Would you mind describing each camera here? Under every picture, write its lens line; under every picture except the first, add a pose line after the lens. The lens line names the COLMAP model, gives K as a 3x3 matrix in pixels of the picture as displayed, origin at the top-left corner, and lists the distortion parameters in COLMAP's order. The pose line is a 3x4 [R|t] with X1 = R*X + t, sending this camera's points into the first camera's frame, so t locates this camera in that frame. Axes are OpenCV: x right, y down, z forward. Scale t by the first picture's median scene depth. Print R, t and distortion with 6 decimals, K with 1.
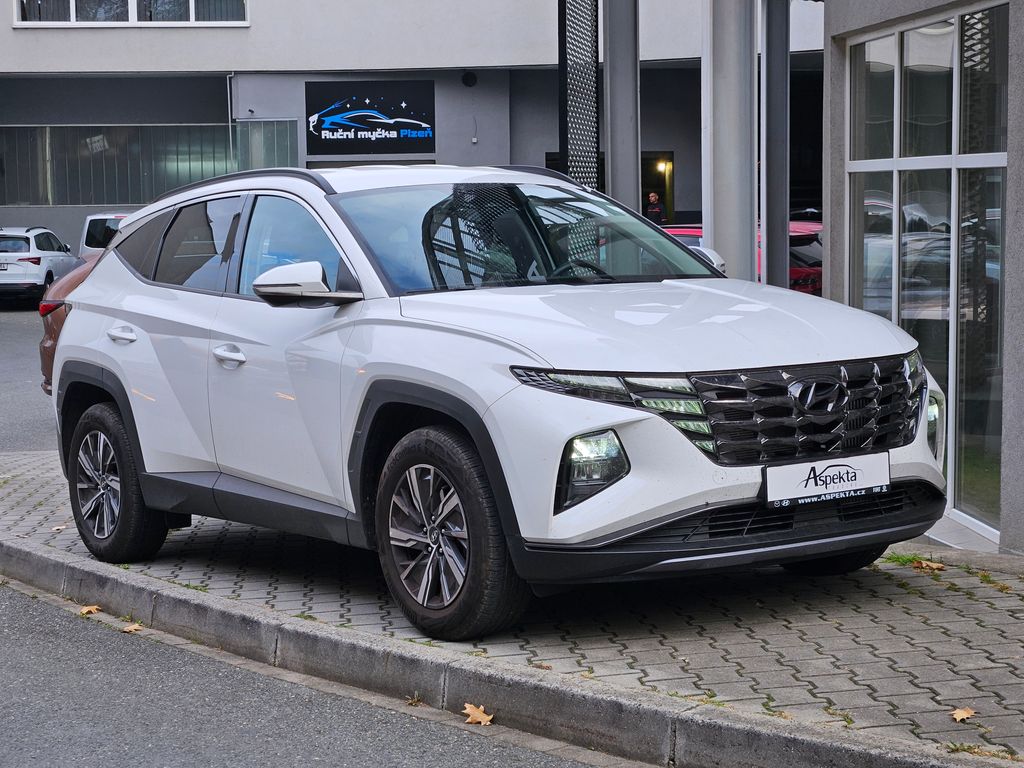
lens RADIAL K [[1952.9, 0, 512.0], [0, 1952.9, 384.0], [0, 0, 1]] dist [-0.200140, 3.533665]
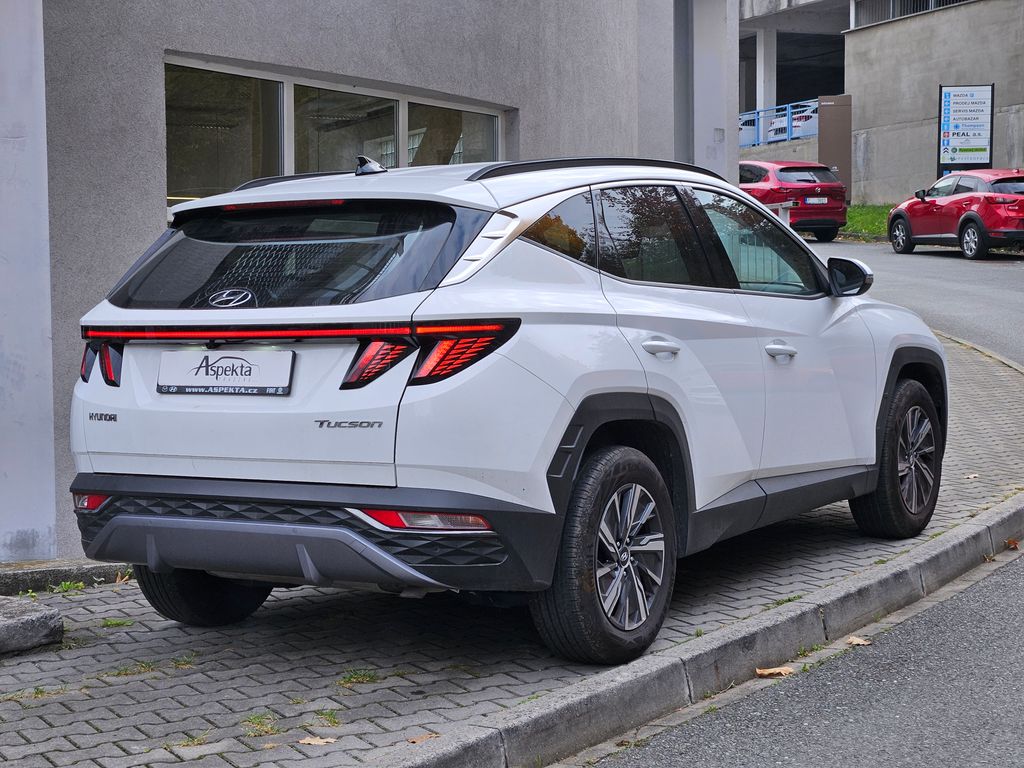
lens RADIAL K [[1952.9, 0, 512.0], [0, 1952.9, 384.0], [0, 0, 1]] dist [-0.200140, 3.533665]
pose [[-0.405263, -0.004085, 0.914191, -1.069499], [0.110085, 0.992495, 0.053236, -0.069813], [-0.907548, 0.122213, -0.401772, 1.647567]]
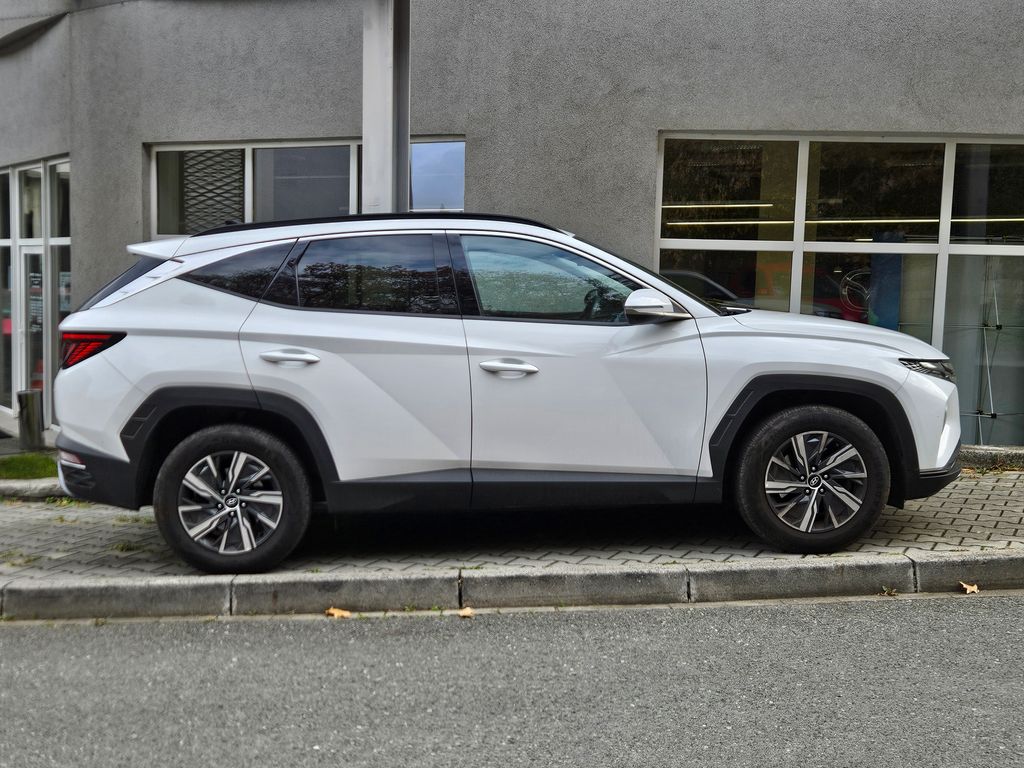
lens RADIAL K [[1165.5, 0, 452.7], [0, 1165.5, 386.8], [0, 0, 1]] dist [0.093976, -0.015824]
pose [[0.534364, -0.044198, 0.844098, -0.835903], [0.051856, 0.998465, 0.019453, -0.020047], [-0.843663, 0.033377, 0.535835, 0.700072]]
